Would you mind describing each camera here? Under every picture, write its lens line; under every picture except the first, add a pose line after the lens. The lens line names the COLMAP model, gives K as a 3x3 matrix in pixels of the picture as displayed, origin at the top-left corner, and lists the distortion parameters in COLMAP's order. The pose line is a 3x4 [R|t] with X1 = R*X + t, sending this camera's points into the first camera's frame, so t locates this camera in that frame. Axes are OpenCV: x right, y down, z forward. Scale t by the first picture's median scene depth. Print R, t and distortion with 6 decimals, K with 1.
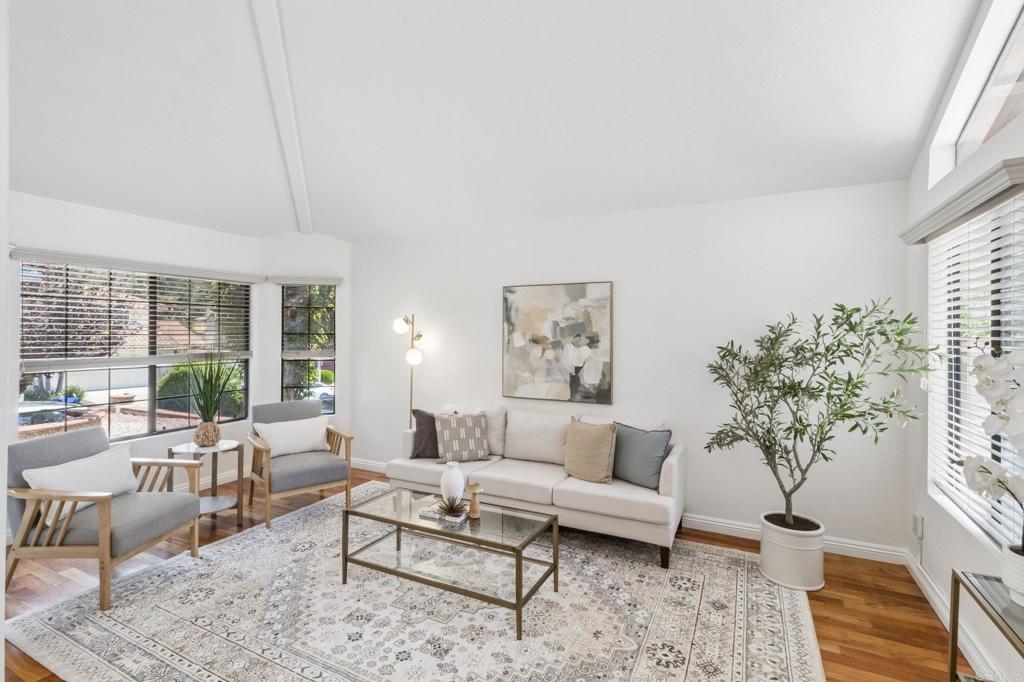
lens RADIAL K [[482.6, 0, 504.1], [0, 482.6, 325.4], [0, 0, 1]] dist [-0.000352, 0.000420]
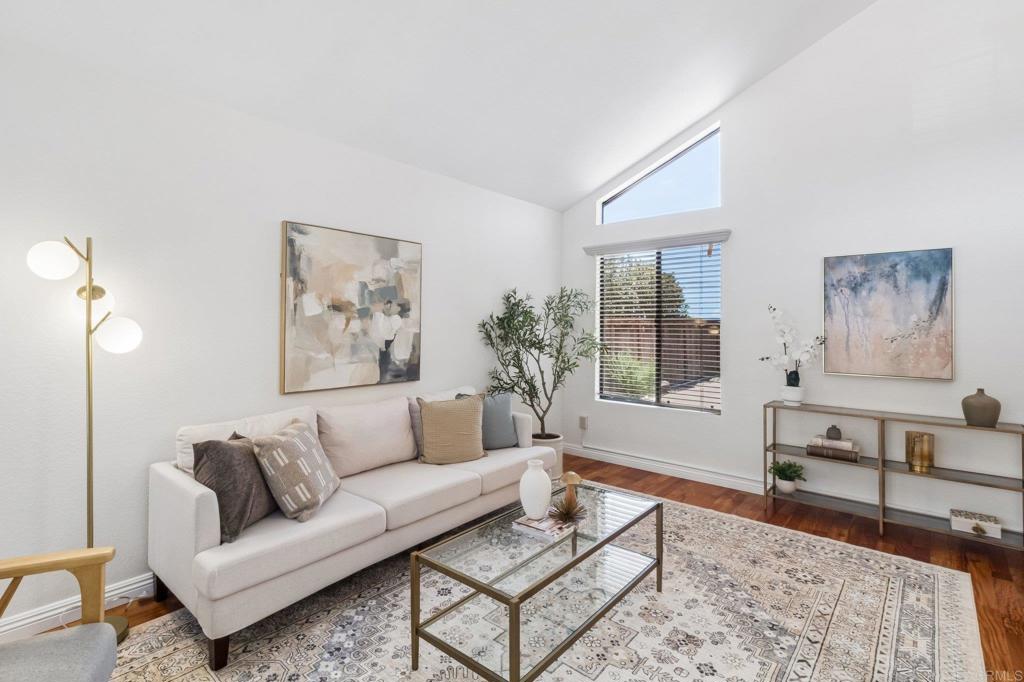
lens RADIAL K [[480.4, 0, 510.5], [0, 480.4, 312.8], [0, 0, 1]] dist [-0.000308, 0.000056]
pose [[0.236726, 0.024172, 0.971276, -0.584197], [-0.018912, 0.999616, -0.020268, 0.051494], [-0.971392, -0.013571, 0.237092, 0.603668]]
